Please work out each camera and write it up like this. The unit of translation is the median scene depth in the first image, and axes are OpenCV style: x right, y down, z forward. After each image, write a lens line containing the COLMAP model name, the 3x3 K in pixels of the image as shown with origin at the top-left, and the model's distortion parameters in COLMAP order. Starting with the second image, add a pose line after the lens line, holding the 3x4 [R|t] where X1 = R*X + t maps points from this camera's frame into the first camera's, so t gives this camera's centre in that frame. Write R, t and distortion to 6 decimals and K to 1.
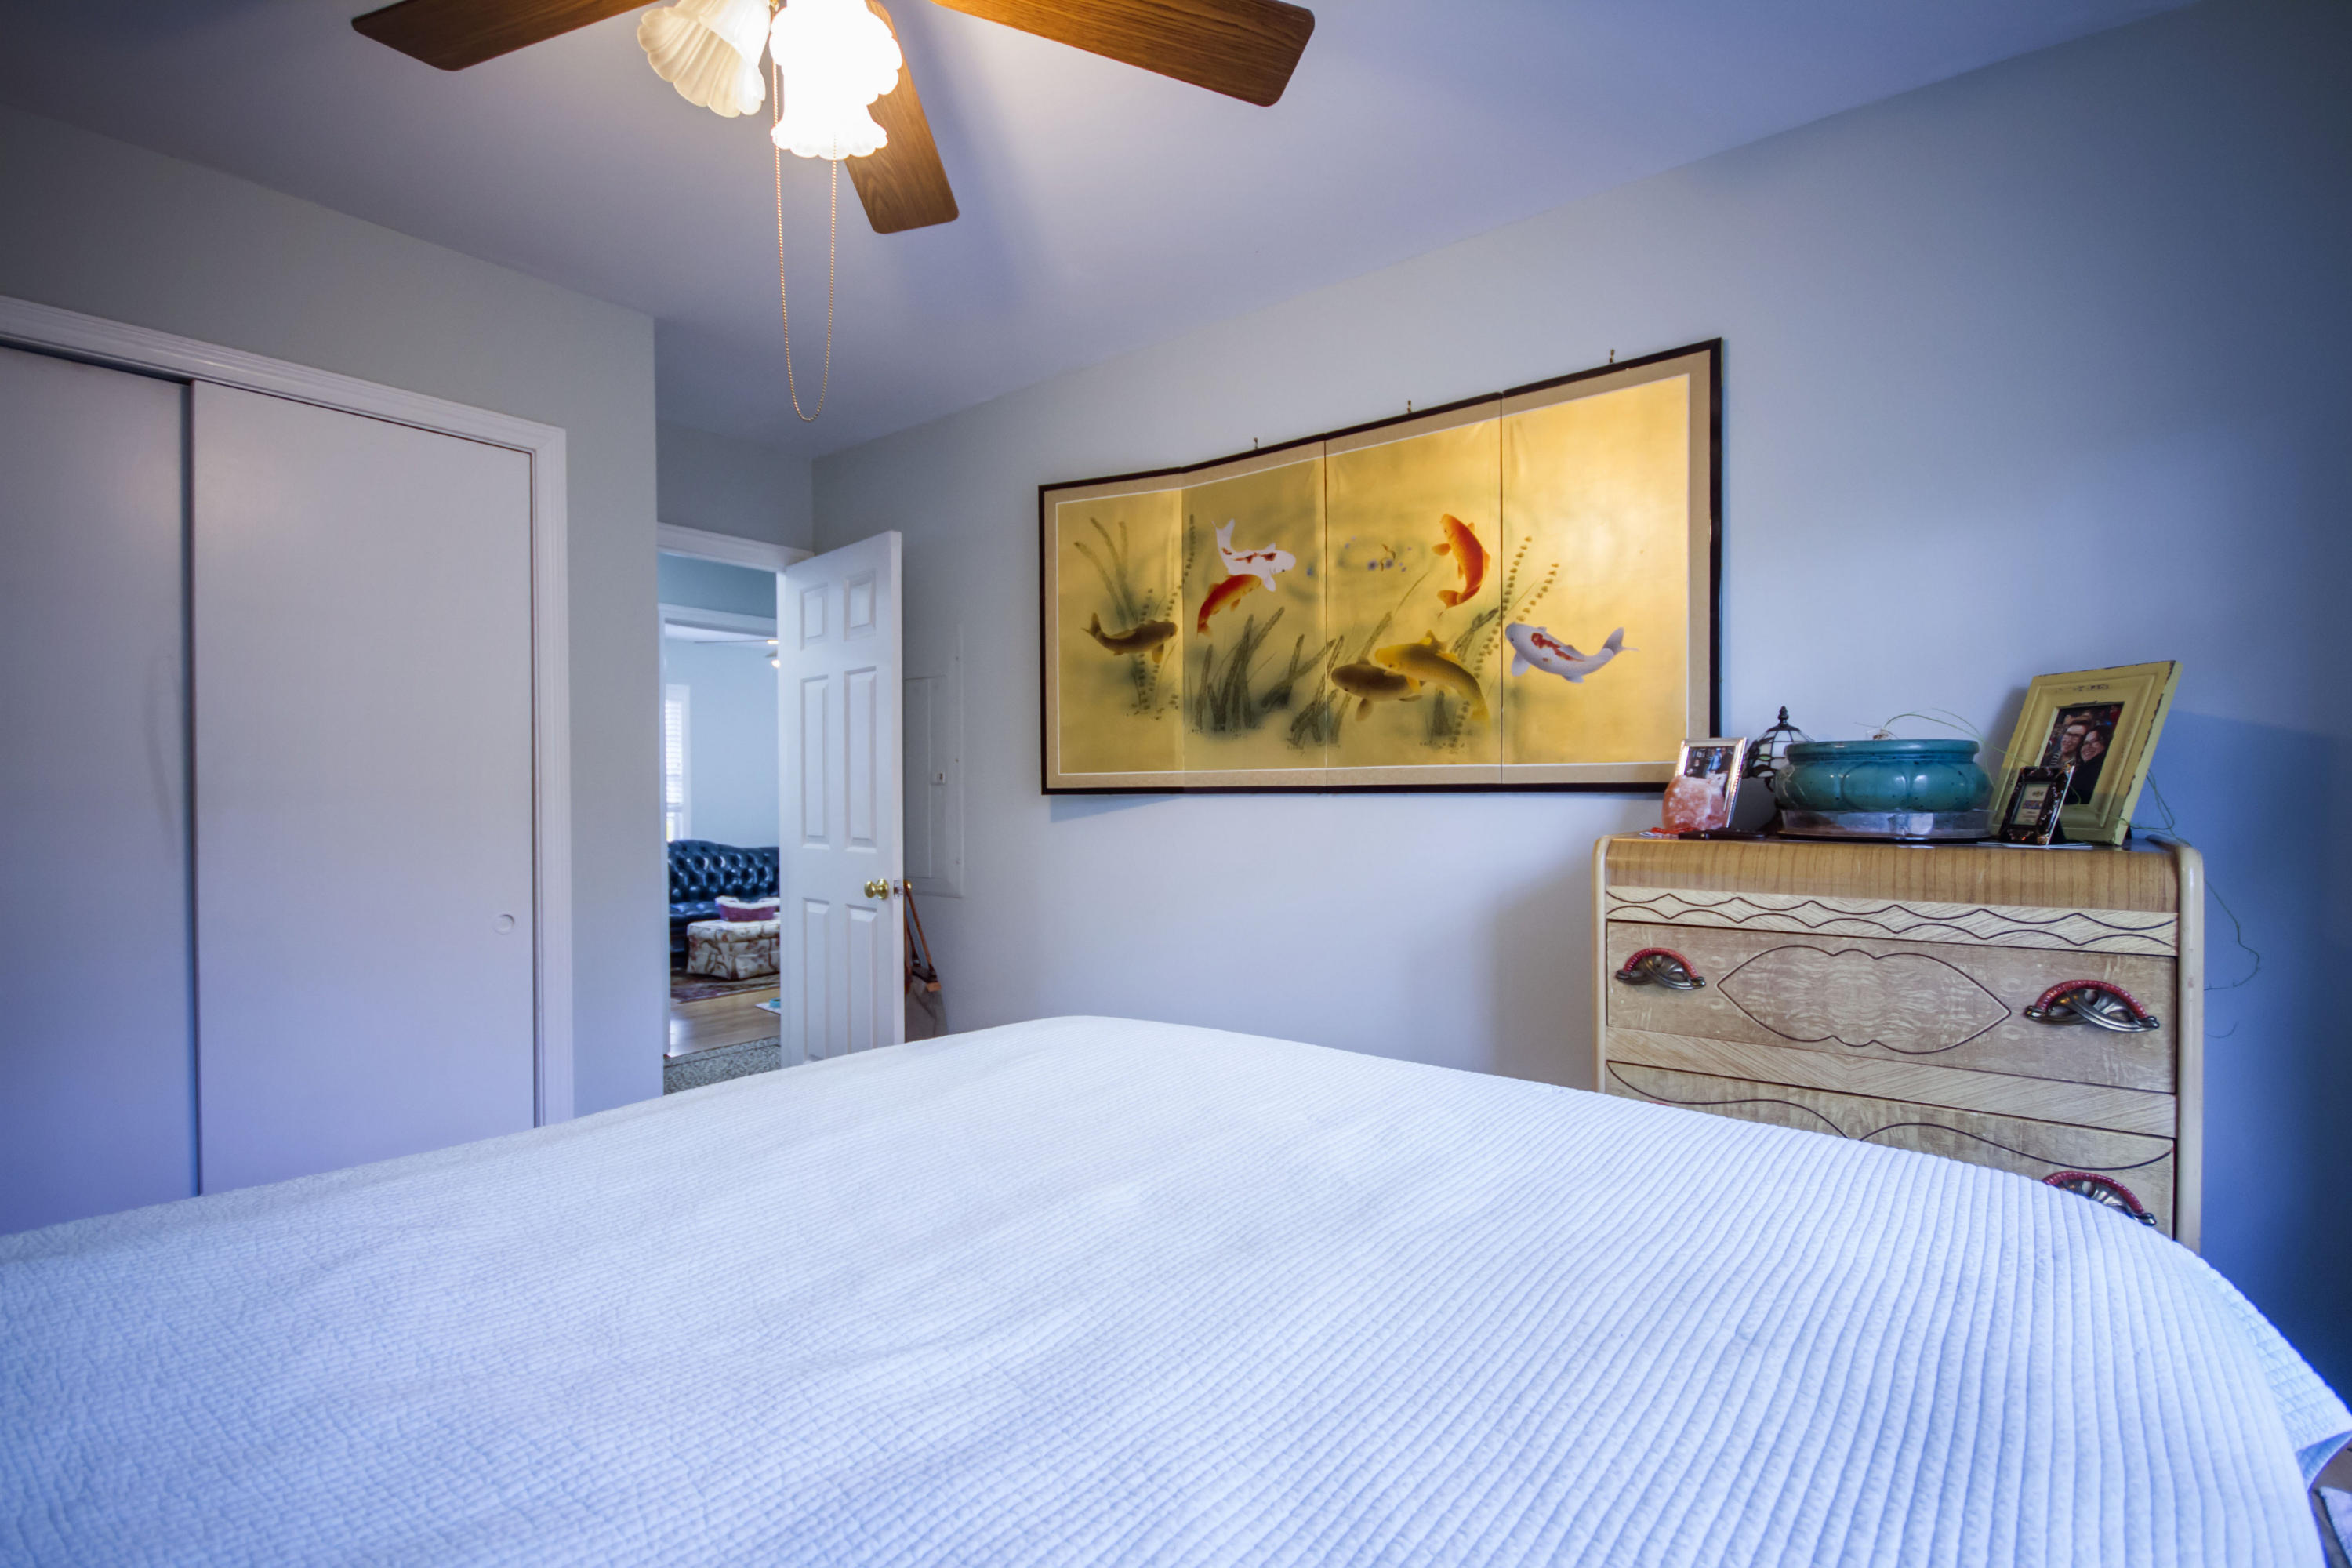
lens RADIAL K [[1107.1, 0, 1179.1], [0, 1107.1, 807.5], [0, 0, 1]] dist [0.000451, -0.000020]
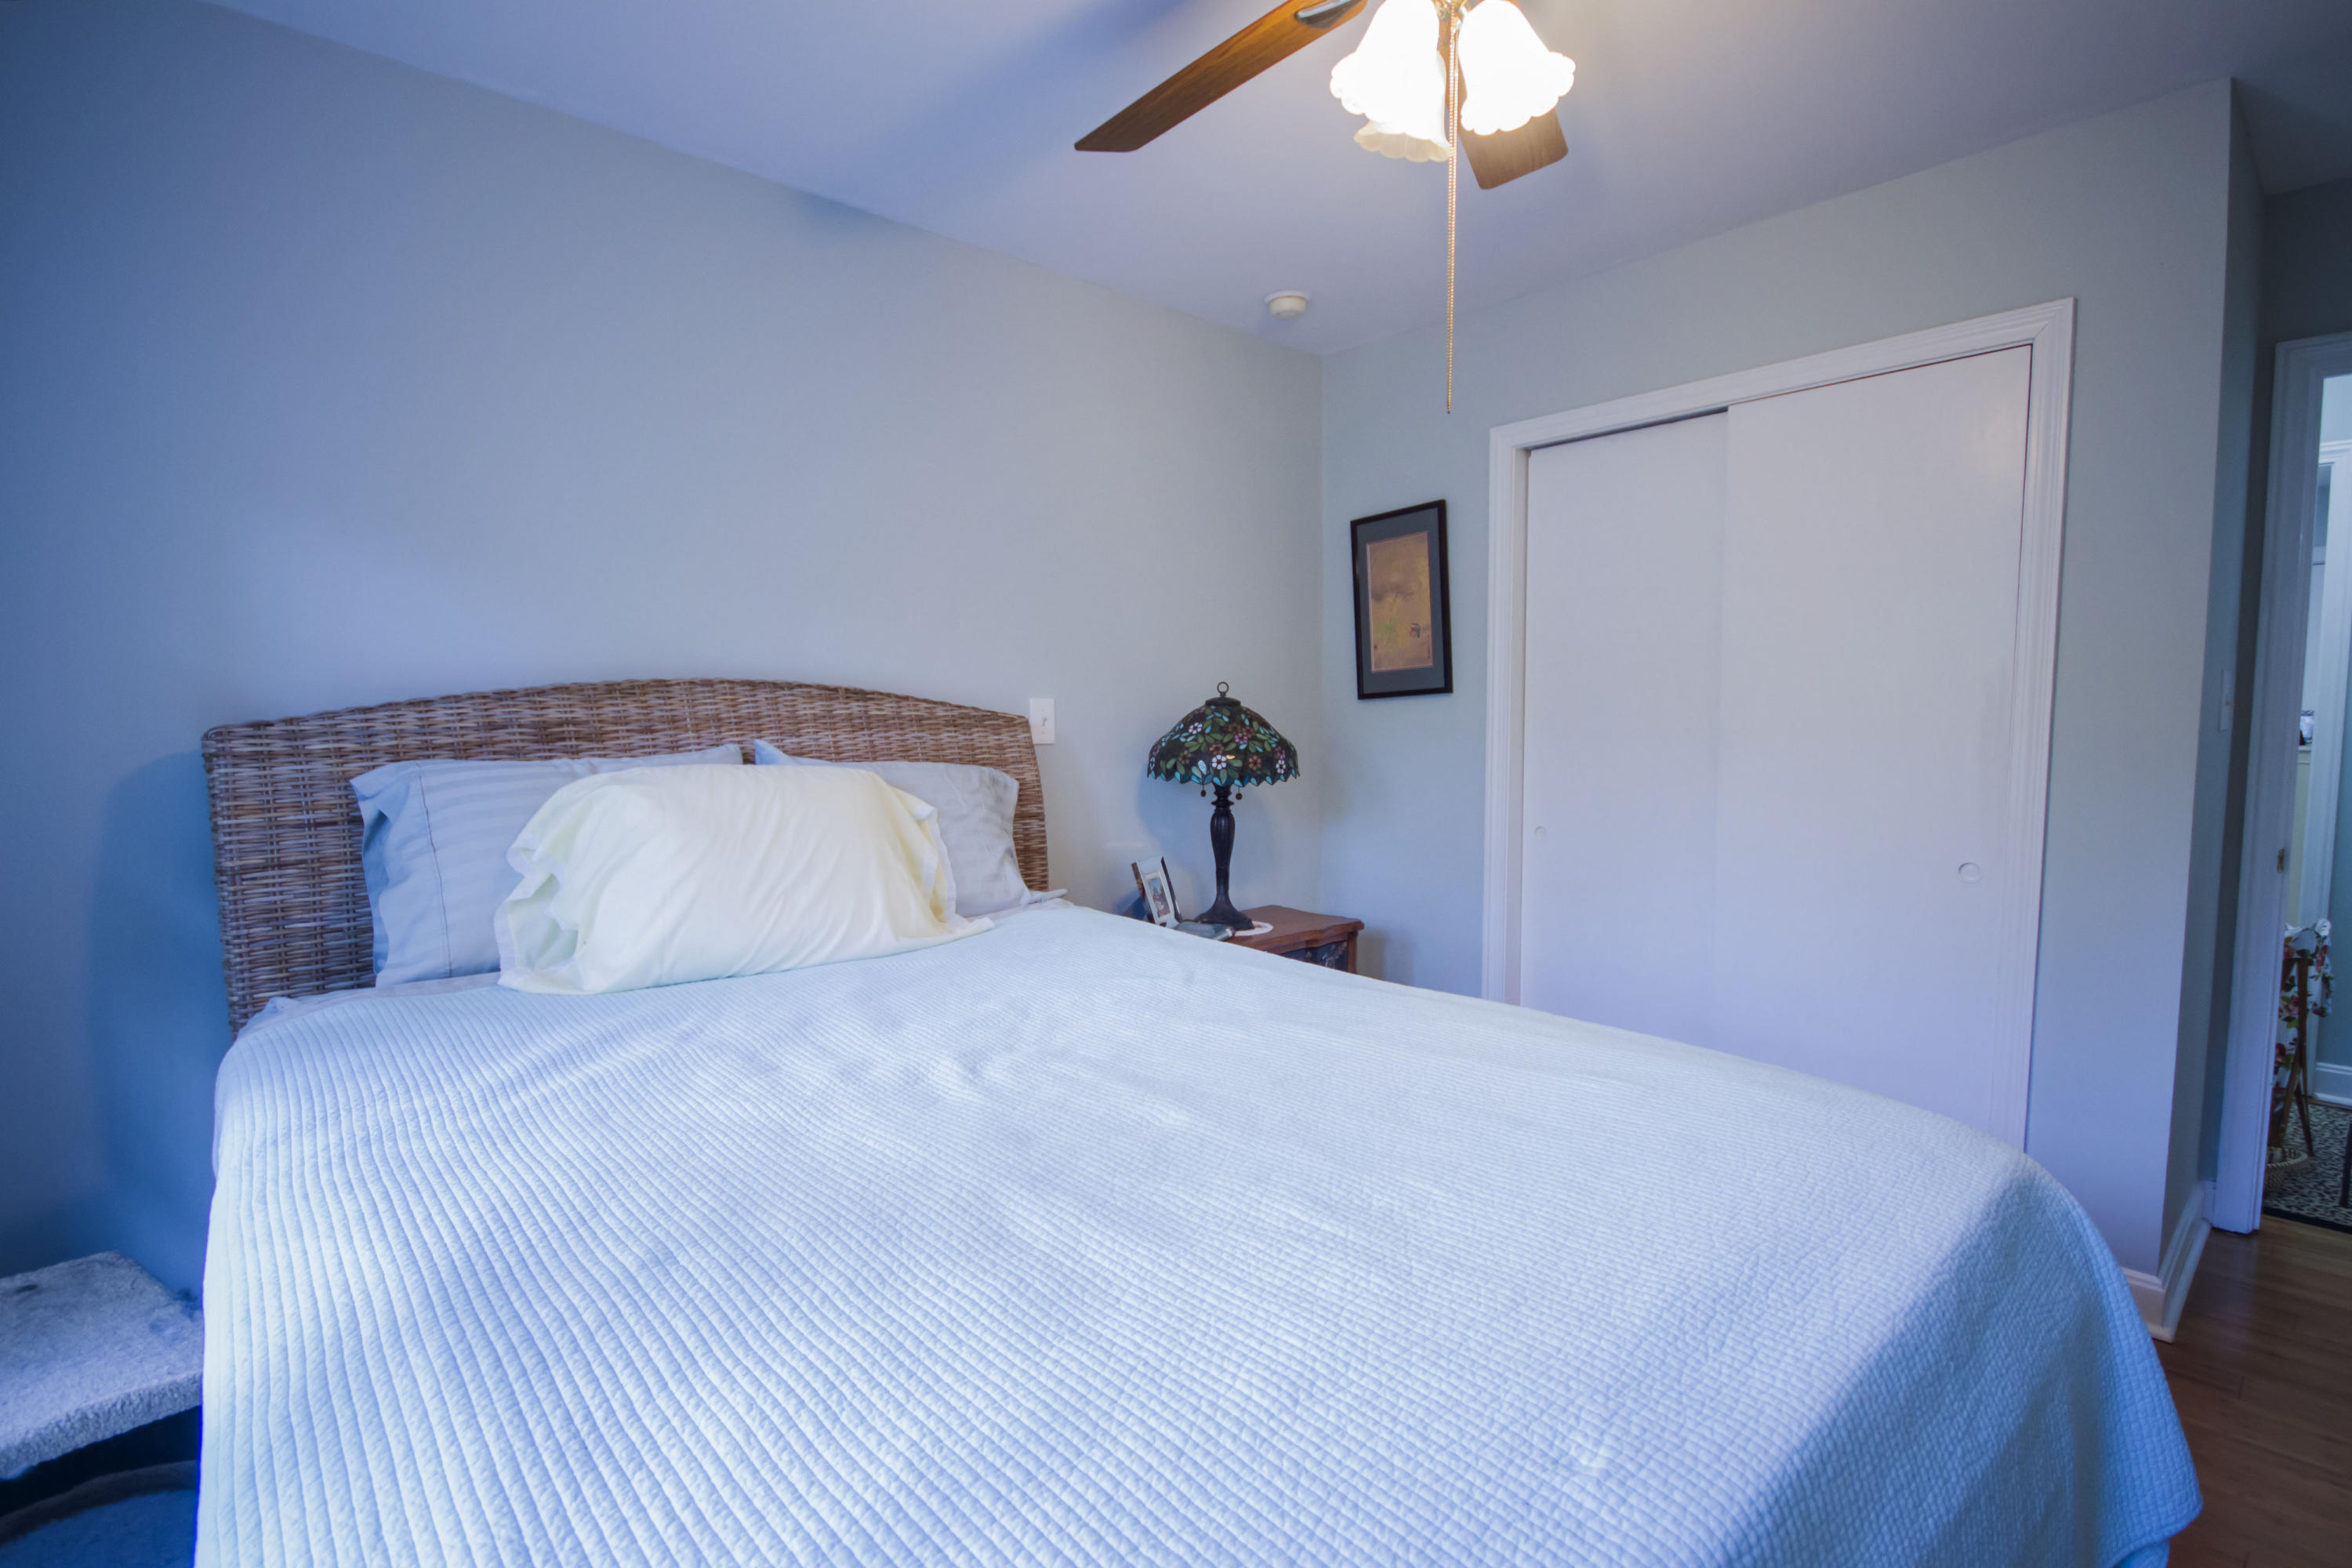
lens RADIAL K [[1107.1, 0, 1179.1], [0, 1107.1, 807.5], [0, 0, 1]] dist [0.000451, -0.000020]
pose [[-0.178538, 0.085075, -0.980248, 1.451811], [-0.000917, 0.996240, 0.086630, -0.107368], [0.983933, 0.016366, -0.177789, 1.646498]]
